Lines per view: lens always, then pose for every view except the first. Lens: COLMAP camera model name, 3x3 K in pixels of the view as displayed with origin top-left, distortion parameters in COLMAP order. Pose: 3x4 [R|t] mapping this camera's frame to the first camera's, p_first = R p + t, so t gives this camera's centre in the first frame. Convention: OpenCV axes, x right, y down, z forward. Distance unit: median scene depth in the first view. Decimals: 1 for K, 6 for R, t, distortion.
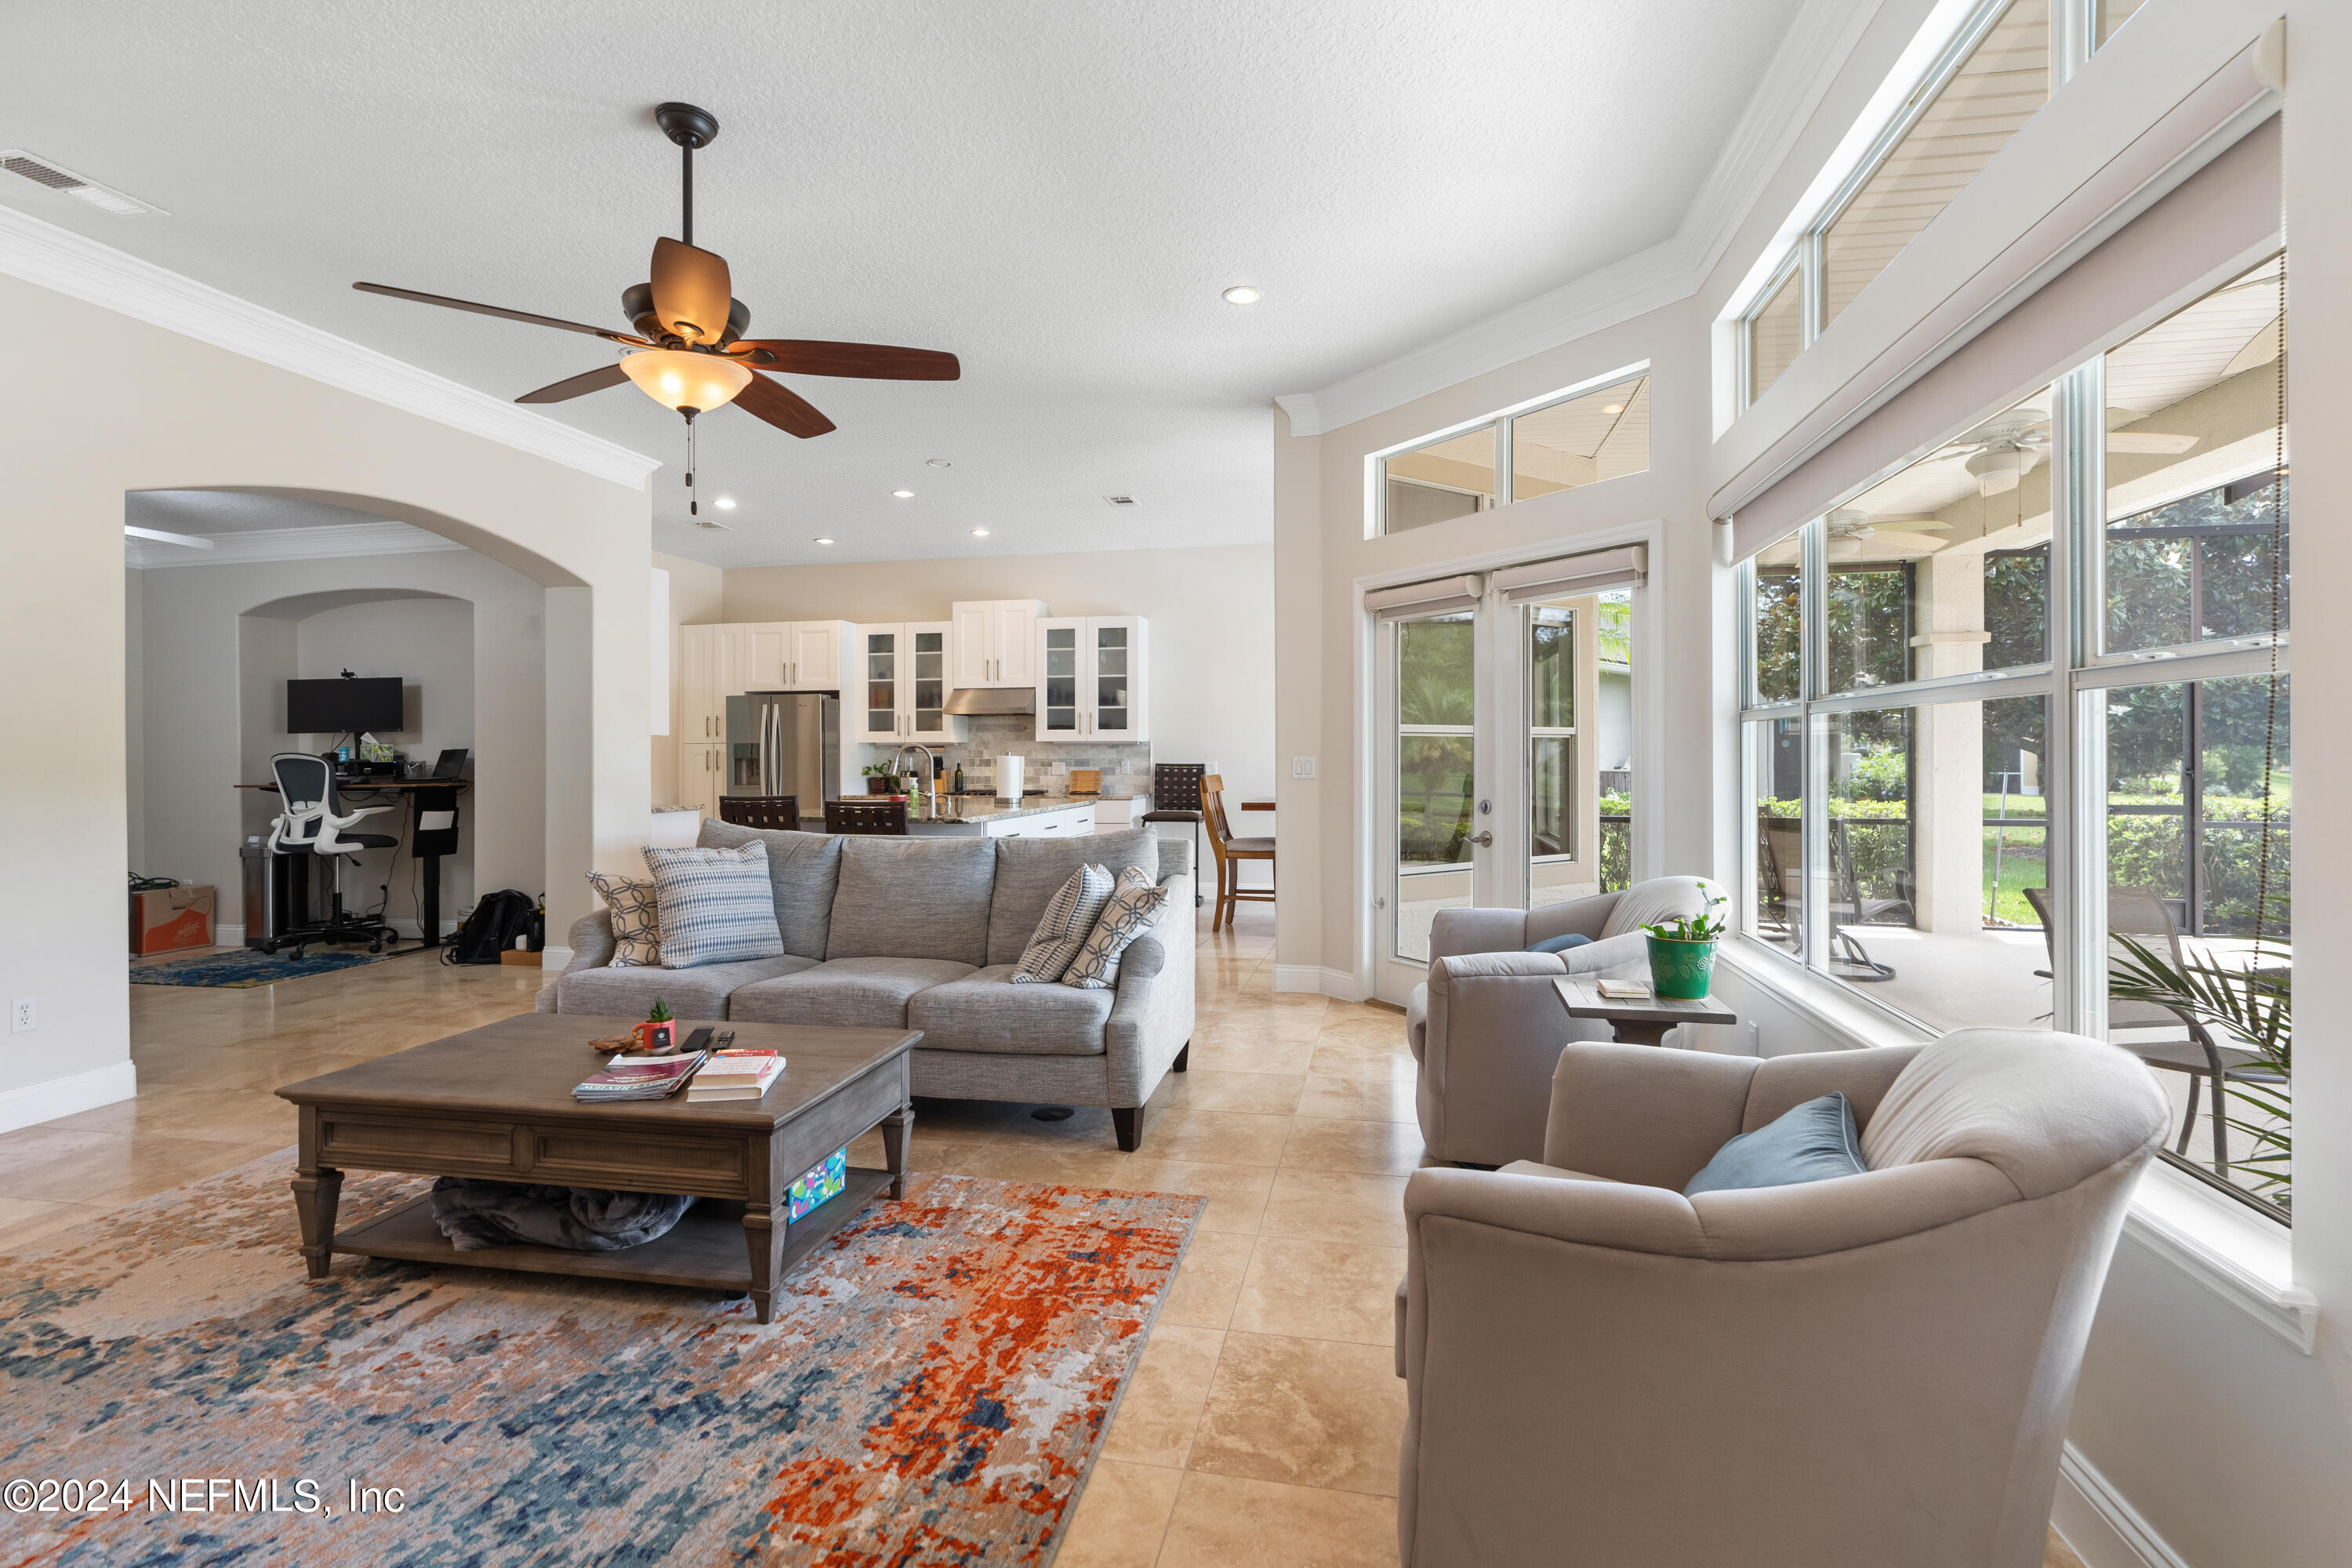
lens RADIAL K [[1065.7, 0, 1178.3], [0, 1065.7, 741.6], [0, 0, 1]] dist [-0.006397, 0.001432]
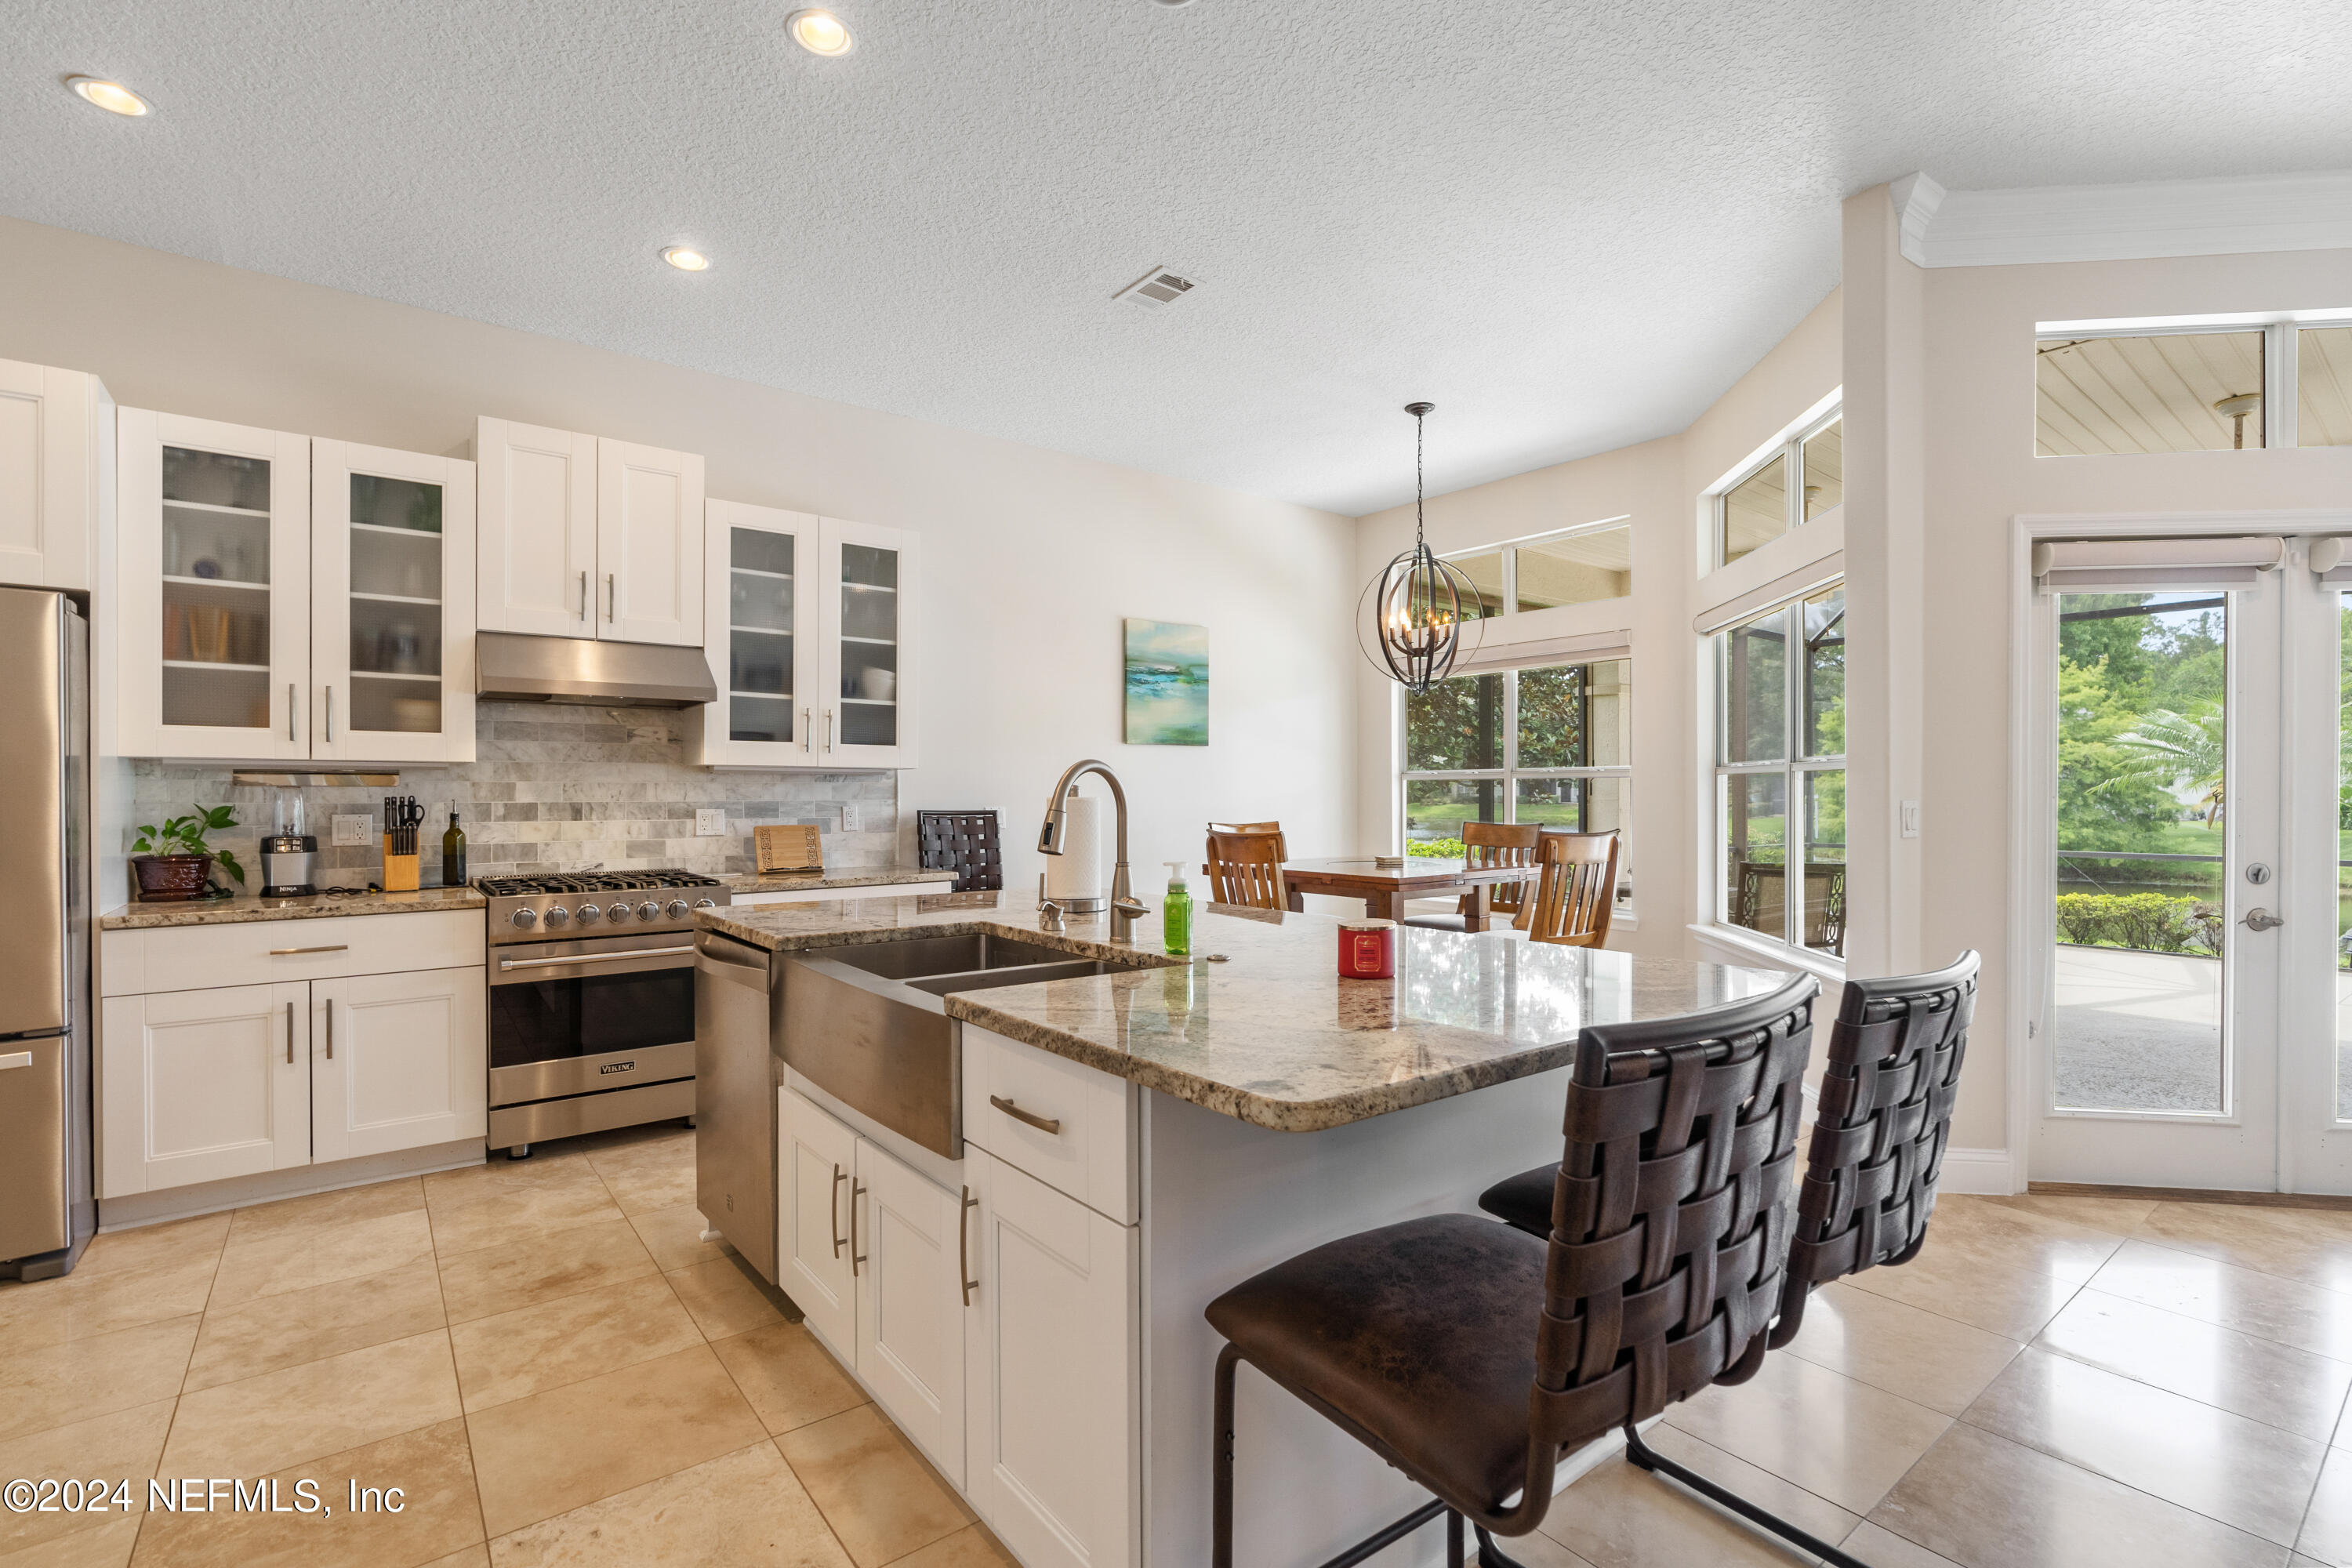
lens RADIAL K [[1050.5, 0, 1180.0], [0, 1050.5, 794.4], [0, 0, 1]] dist [-0.014751, 0.004569]
pose [[0.655018, 0.001652, 0.755611, -0.664030], [-0.011920, 0.999896, 0.008147, 0.012526], [-0.755519, -0.014344, 0.654969, 1.063163]]
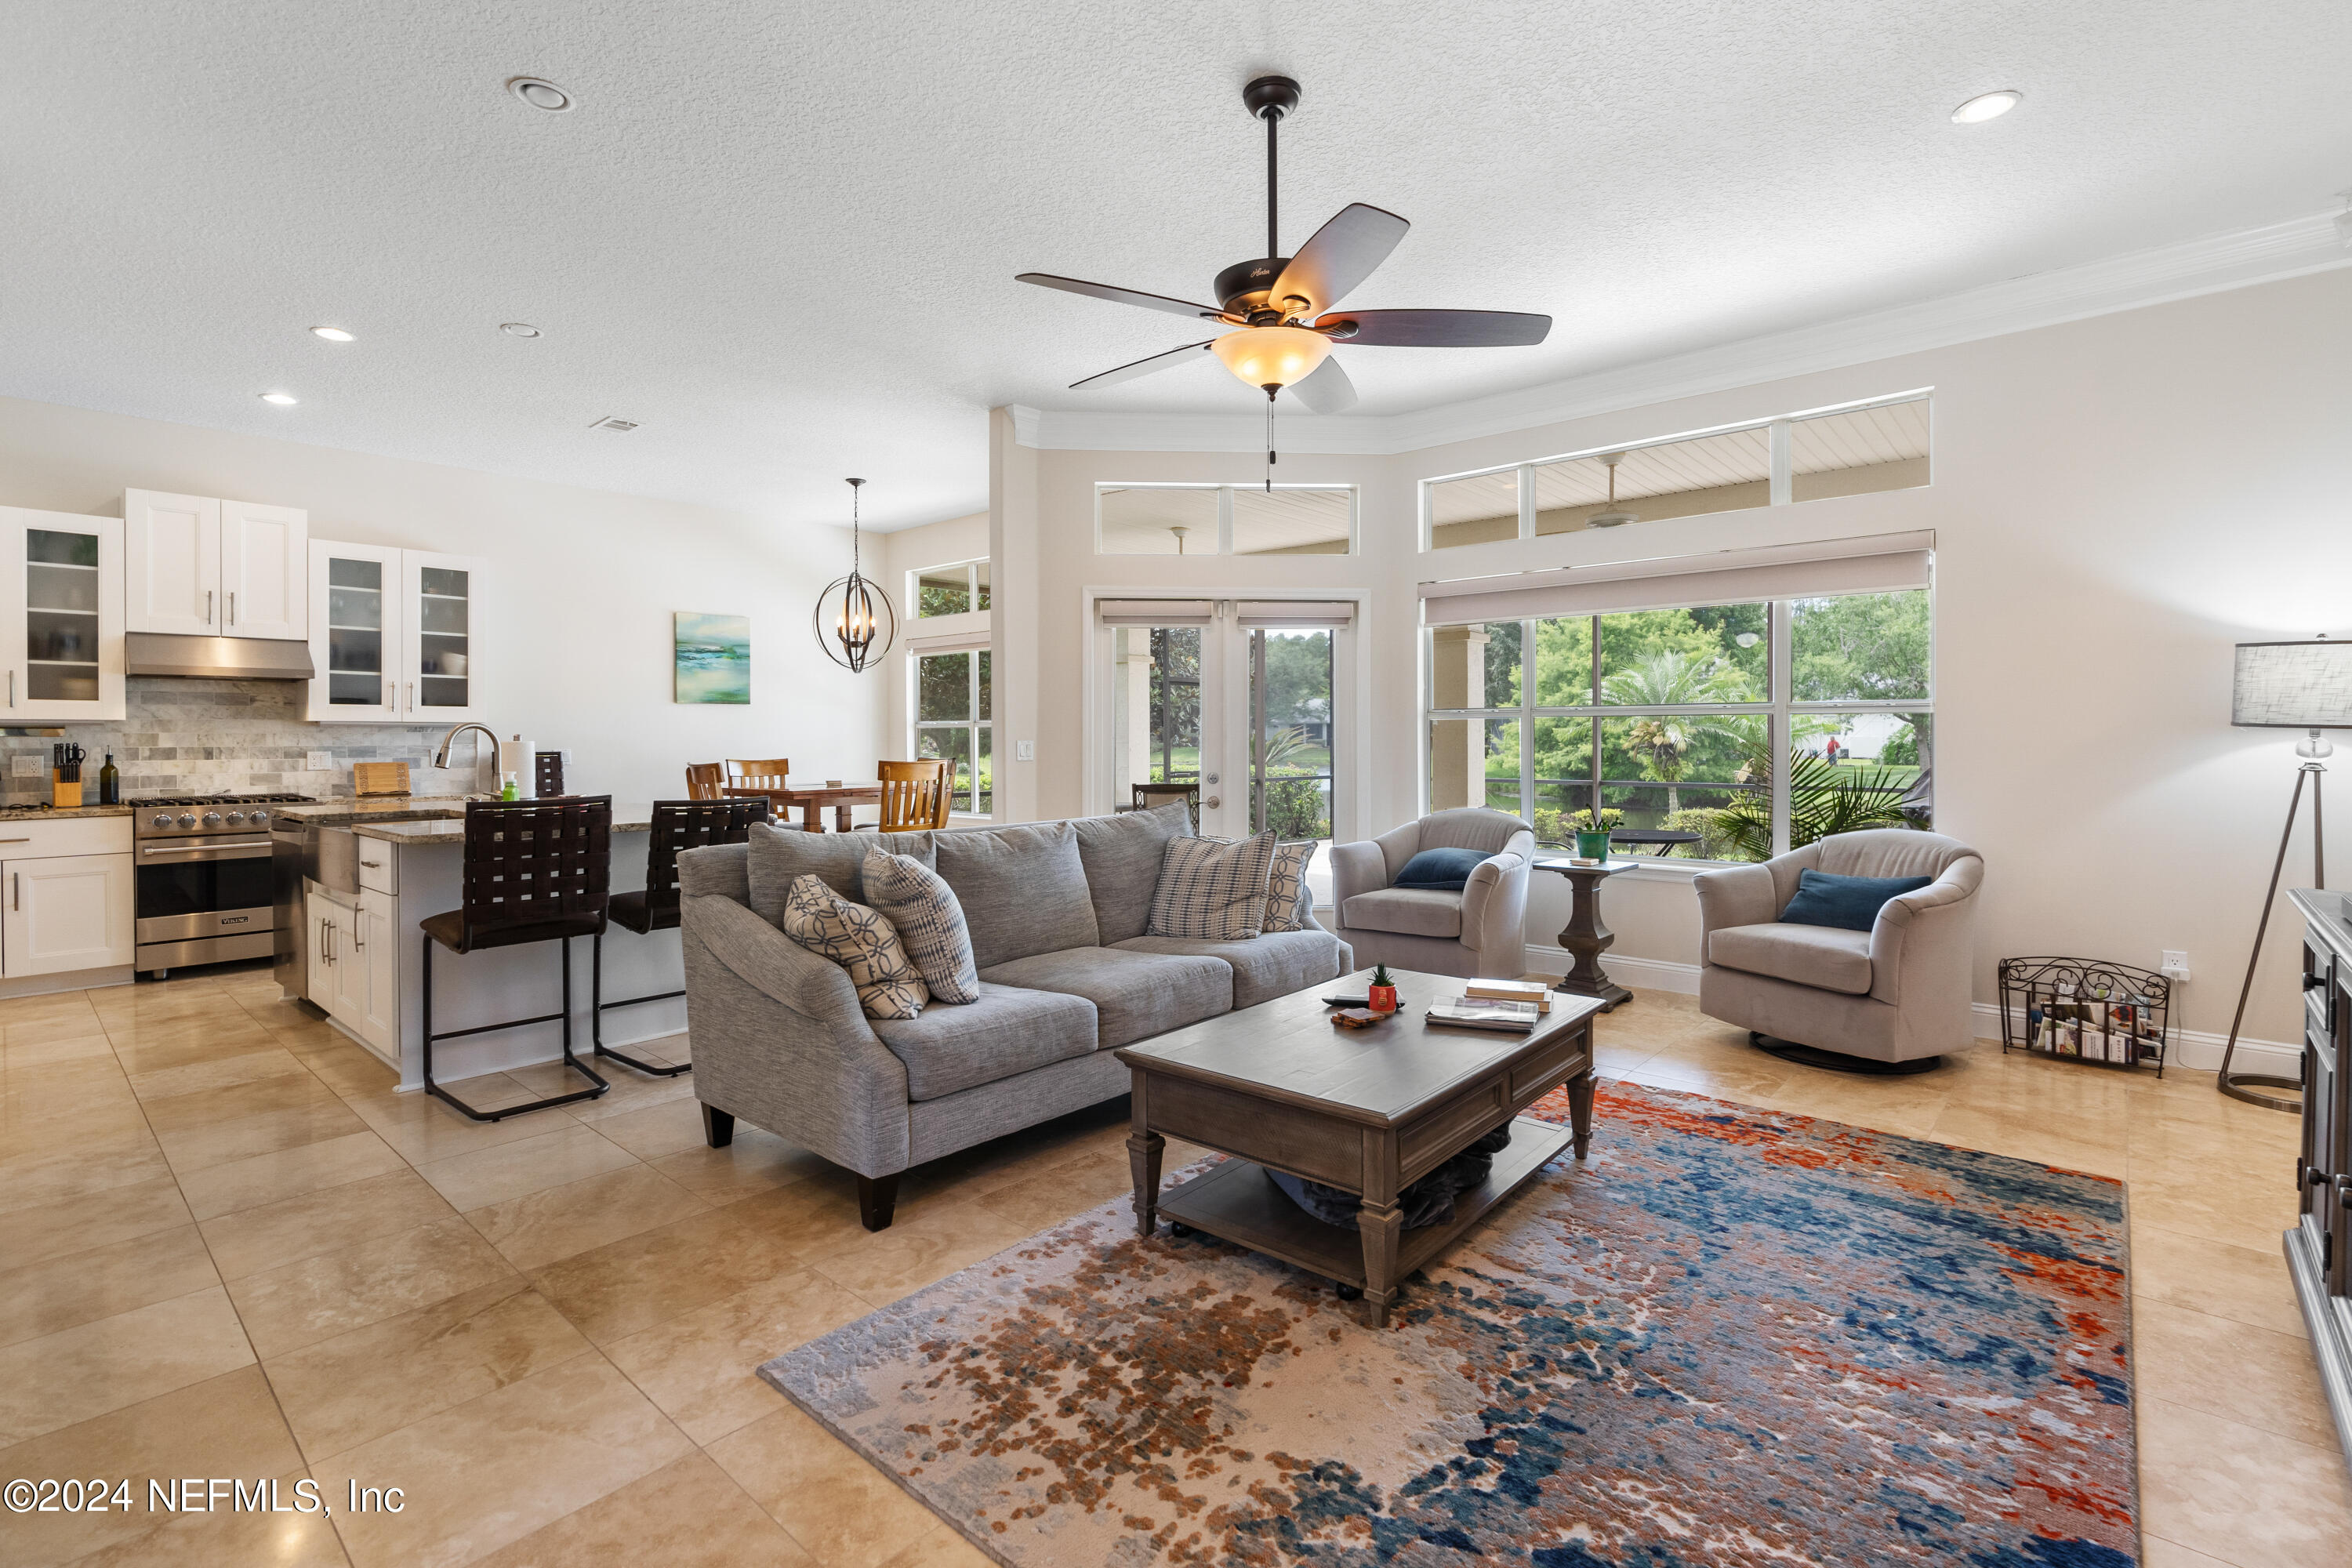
lens RADIAL K [[1065.7, 0, 1178.3], [0, 1065.7, 741.6], [0, 0, 1]] dist [-0.006397, 0.001432]
pose [[0.507583, -0.002229, 0.861600, -0.843565], [-0.008783, 0.999931, 0.007762, 0.005553], [-0.861558, -0.011507, 0.507529, 0.355082]]
